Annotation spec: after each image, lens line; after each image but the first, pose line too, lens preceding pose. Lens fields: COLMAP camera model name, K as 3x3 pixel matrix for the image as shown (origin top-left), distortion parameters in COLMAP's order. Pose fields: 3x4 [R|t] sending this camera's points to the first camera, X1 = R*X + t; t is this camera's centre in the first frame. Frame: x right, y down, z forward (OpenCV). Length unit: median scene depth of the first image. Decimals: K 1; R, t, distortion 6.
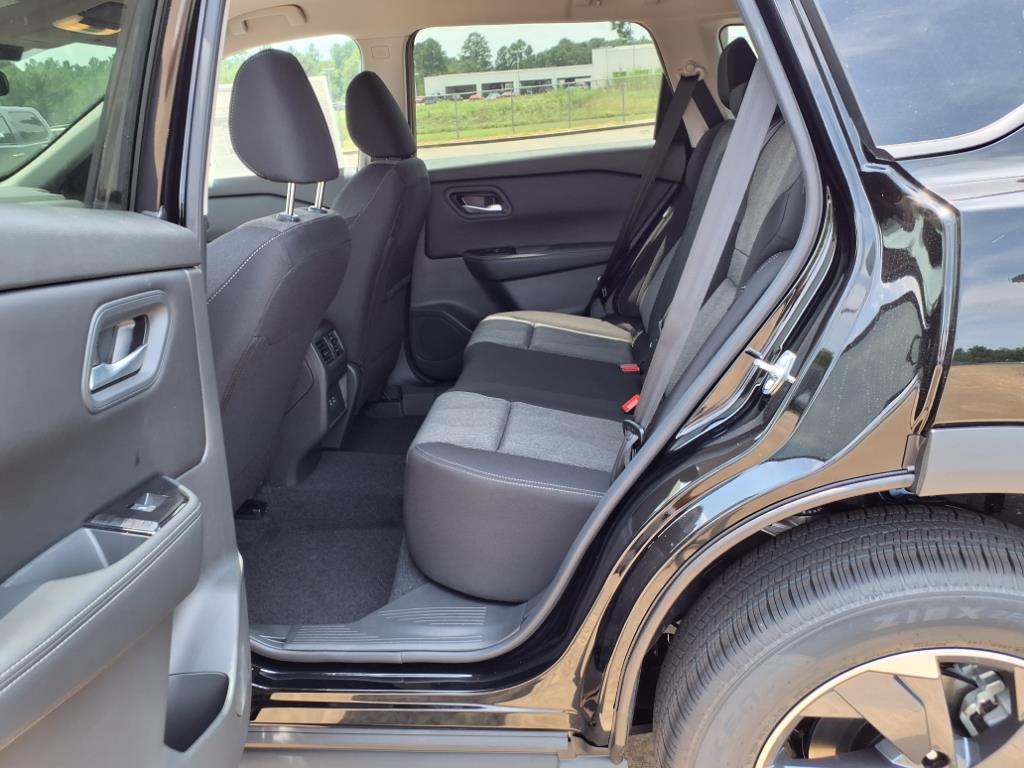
lens RADIAL K [[824.1, 0, 512.0], [0, 824.1, 384.0], [0, 0, 1]] dist [0.047126, -0.101632]
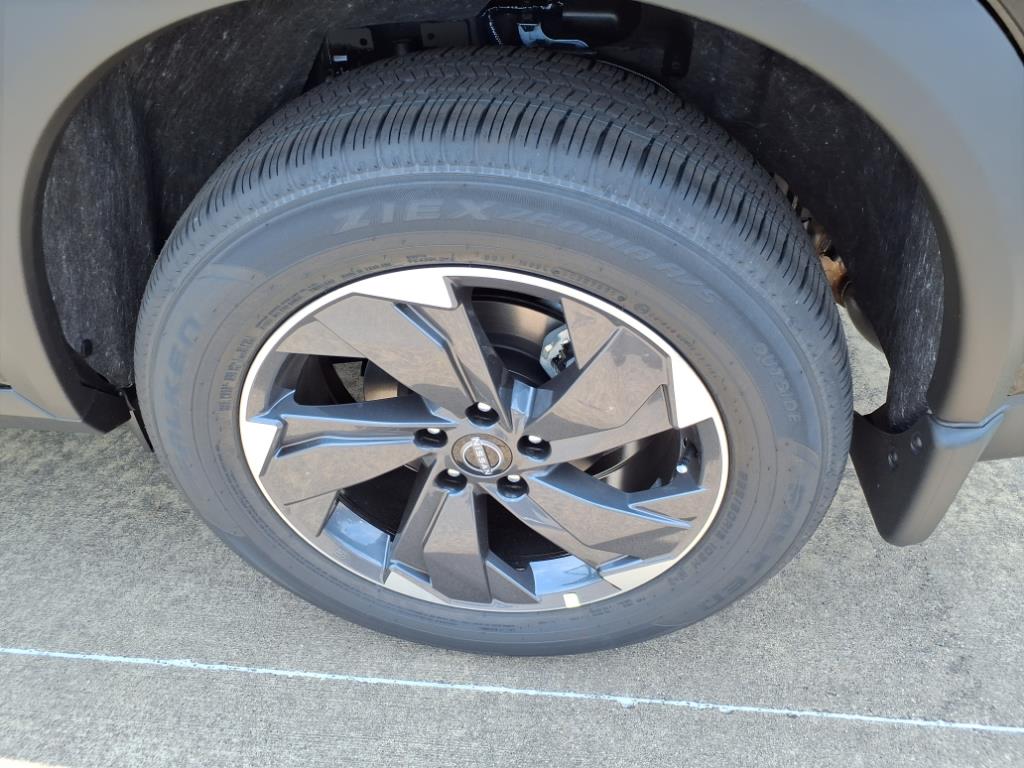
lens RADIAL K [[824.1, 0, 512.0], [0, 824.1, 384.0], [0, 0, 1]] dist [0.047126, -0.101632]
pose [[0.999143, 0.029631, 0.028912, 0.557093], [-0.039200, 0.901738, 0.430501, 0.124980], [-0.013315, -0.431265, 0.902127, 0.379077]]
